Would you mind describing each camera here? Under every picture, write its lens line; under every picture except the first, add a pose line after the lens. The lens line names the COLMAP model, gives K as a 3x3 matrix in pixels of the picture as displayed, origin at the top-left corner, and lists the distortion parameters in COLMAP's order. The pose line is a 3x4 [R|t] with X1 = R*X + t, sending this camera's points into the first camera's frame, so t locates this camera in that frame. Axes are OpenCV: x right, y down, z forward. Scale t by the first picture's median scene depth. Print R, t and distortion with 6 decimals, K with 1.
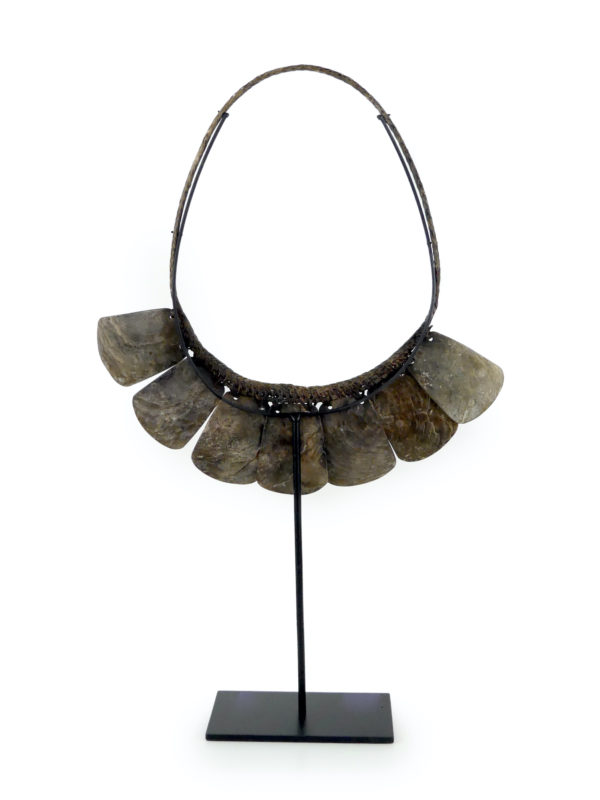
lens RADIAL K [[1118.9, 0, 300.0], [0, 1118.9, 400.0], [0, 0, 1]] dist [-0.033284, -0.058415]
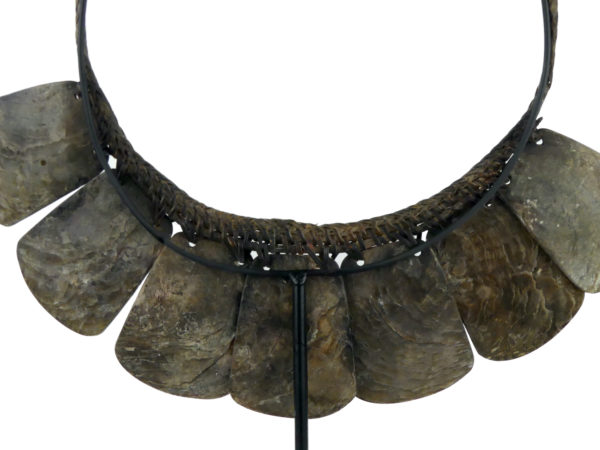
lens RADIAL K [[839.2, 0, 300.0], [0, 839.2, 225.0], [0, 0, 1]] dist [-0.033284, -0.058415]
pose [[0.999961, 0.006497, -0.006000, -0.001125], [-0.007096, 0.994354, -0.105879, 0.032927], [0.005278, 0.105918, 0.994361, 0.579068]]
